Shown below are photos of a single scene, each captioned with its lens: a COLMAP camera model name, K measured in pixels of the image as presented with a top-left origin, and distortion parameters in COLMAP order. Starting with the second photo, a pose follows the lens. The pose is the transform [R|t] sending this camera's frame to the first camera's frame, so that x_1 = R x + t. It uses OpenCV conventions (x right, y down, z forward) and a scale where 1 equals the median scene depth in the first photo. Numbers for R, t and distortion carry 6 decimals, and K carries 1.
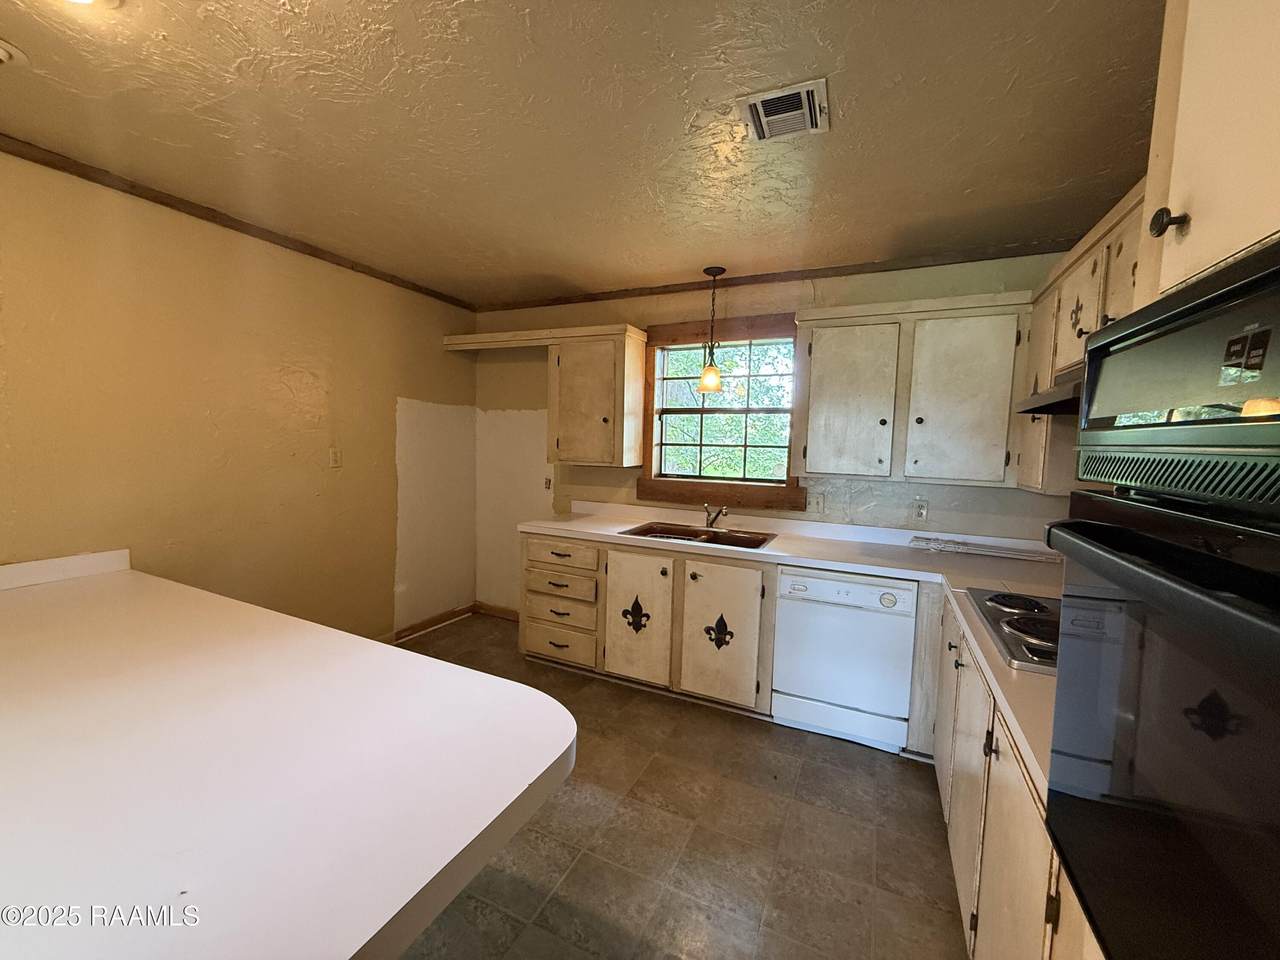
lens RADIAL K [[507.0, 0, 642.6], [0, 507.0, 474.8], [0, 0, 1]] dist [0.002109, -0.001058]
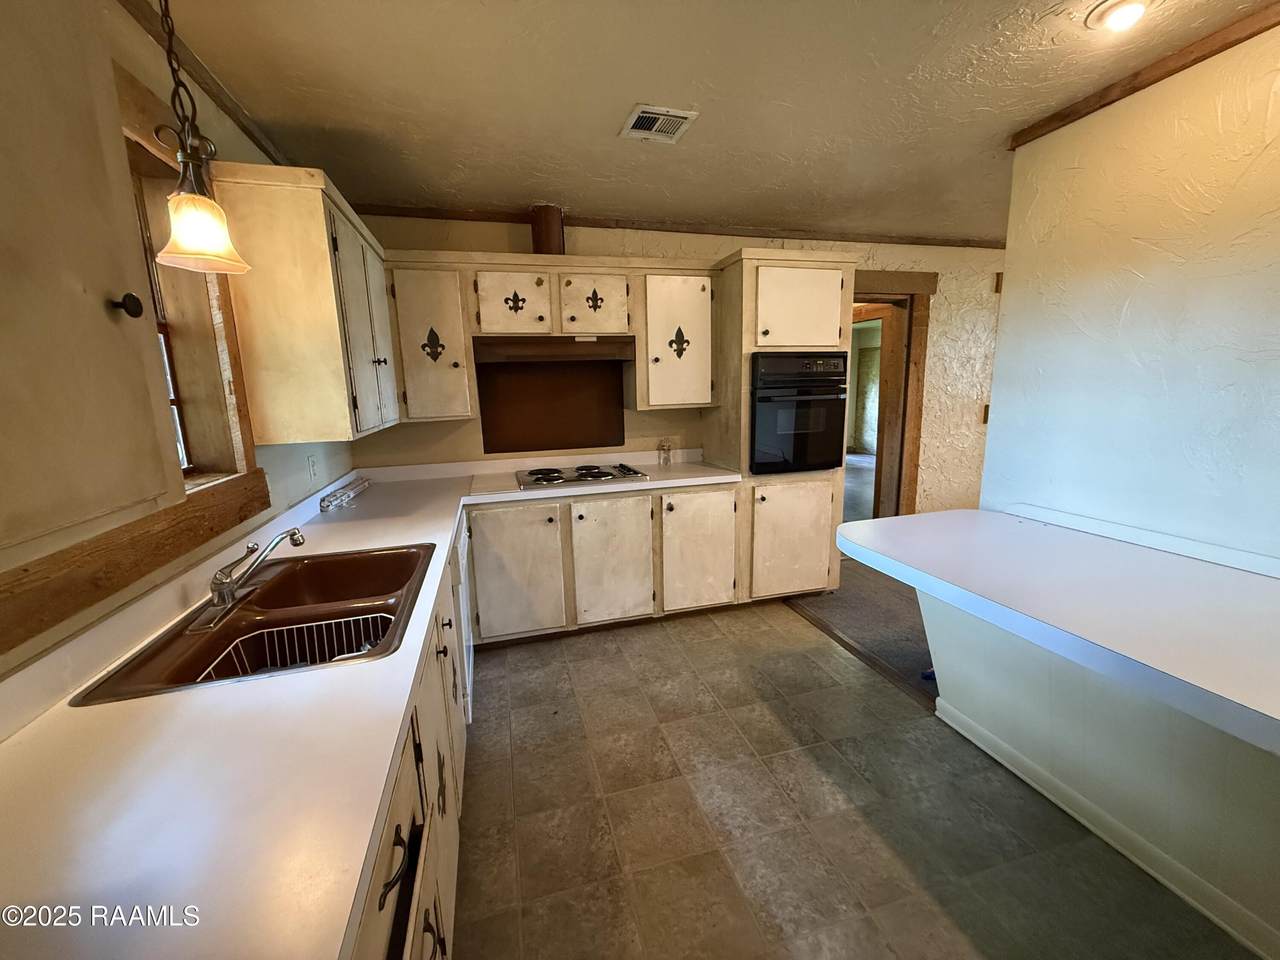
lens RADIAL K [[507.0, 0, 640.0], [0, 507.0, 476.5], [0, 0, 1]] dist [0.002109, -0.001058]
pose [[-0.650372, -0.147334, 0.745191, -0.660264], [0.057605, 0.968619, 0.241783, -0.129180], [-0.757429, 0.200175, -0.621475, 1.711551]]
